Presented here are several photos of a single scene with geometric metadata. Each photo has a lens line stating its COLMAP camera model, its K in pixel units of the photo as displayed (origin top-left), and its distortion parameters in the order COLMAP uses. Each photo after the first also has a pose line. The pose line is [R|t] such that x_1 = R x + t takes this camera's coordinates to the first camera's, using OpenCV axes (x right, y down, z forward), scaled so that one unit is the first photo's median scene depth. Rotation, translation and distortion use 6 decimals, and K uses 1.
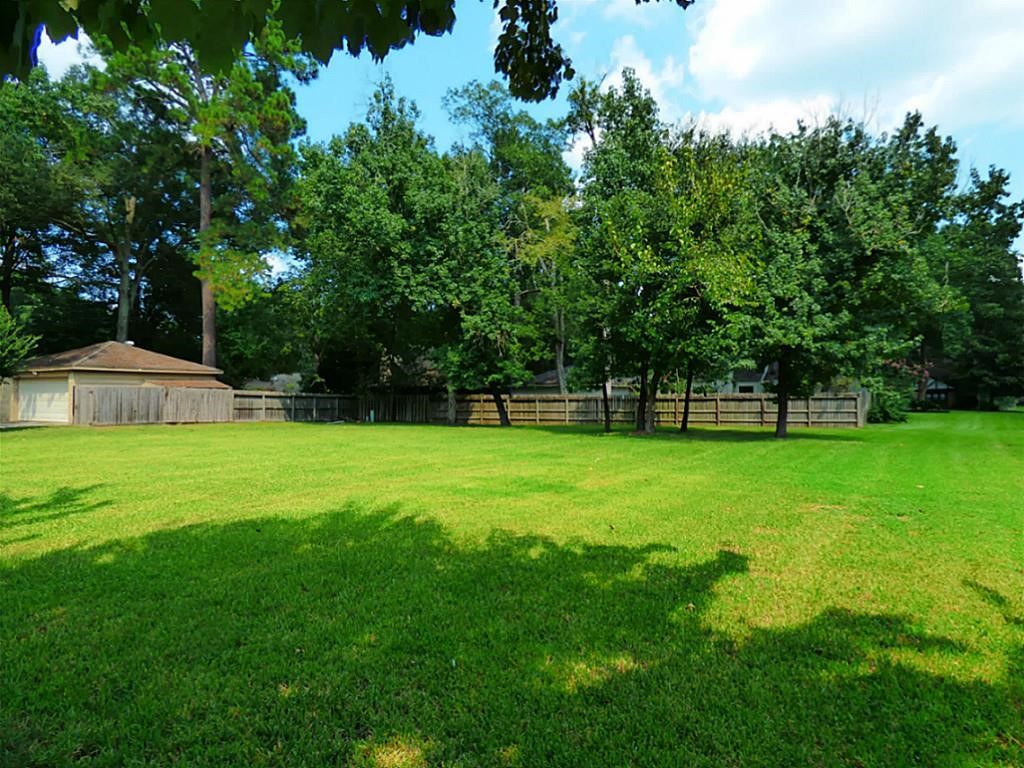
lens RADIAL K [[597.3, 0, 514.0], [0, 597.3, 382.2], [0, 0, 1]] dist [-0.032965, 0.004810]
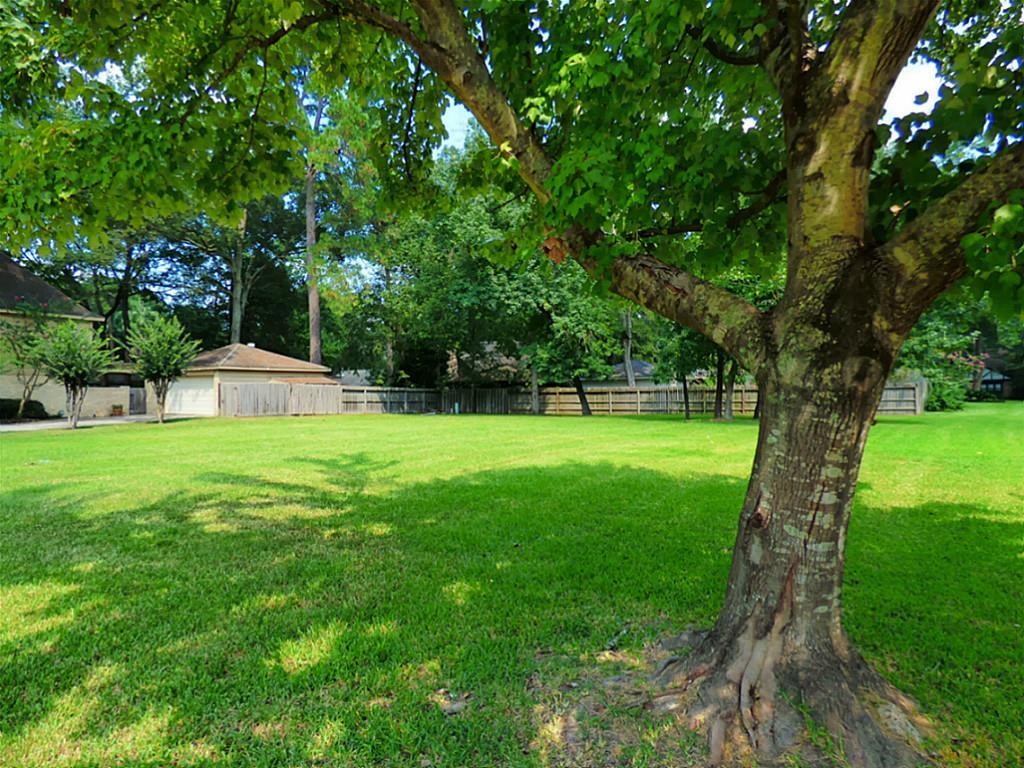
lens RADIAL K [[597.3, 0, 510.6], [0, 597.3, 383.5], [0, 0, 1]] dist [-0.032965, 0.004810]
pose [[0.997843, -0.008948, -0.065027, -0.078548], [0.009686, 0.999892, 0.011051, 0.000166], [0.064921, -0.011657, 0.997822, -0.109108]]
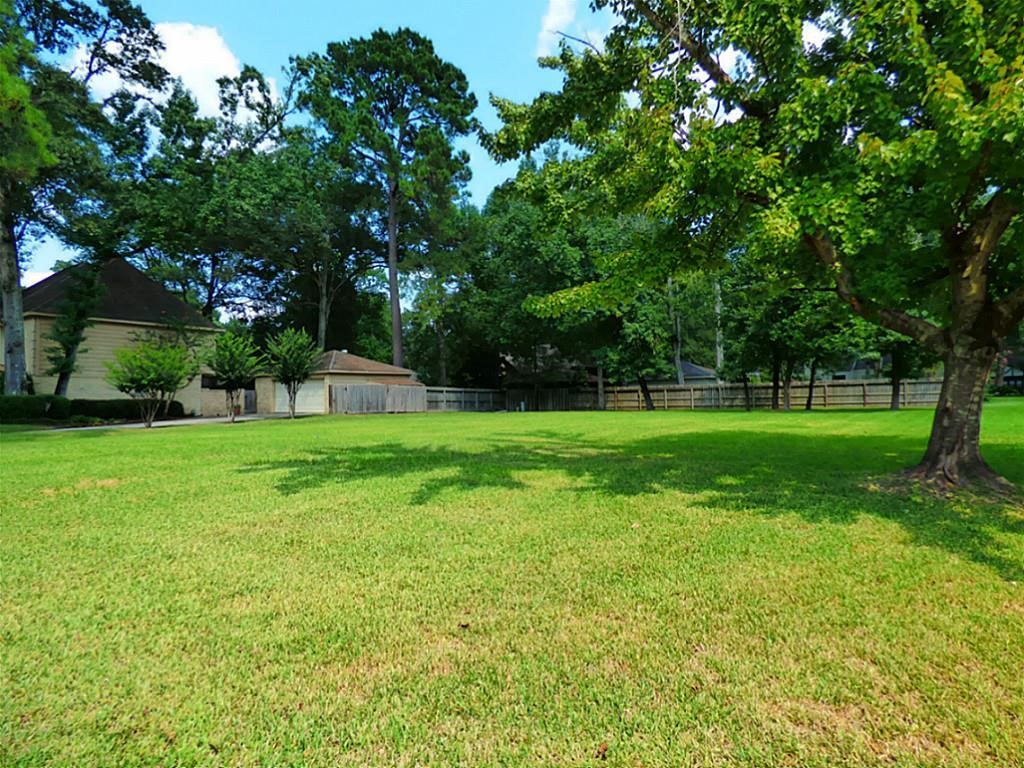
lens RADIAL K [[597.3, 0, 509.9], [0, 597.3, 378.2], [0, 0, 1]] dist [-0.032965, 0.004810]
pose [[0.996127, -0.021240, -0.085325, -0.187266], [0.020940, 0.999771, -0.004403, 0.005146], [0.085399, 0.002599, 0.996343, -0.246175]]
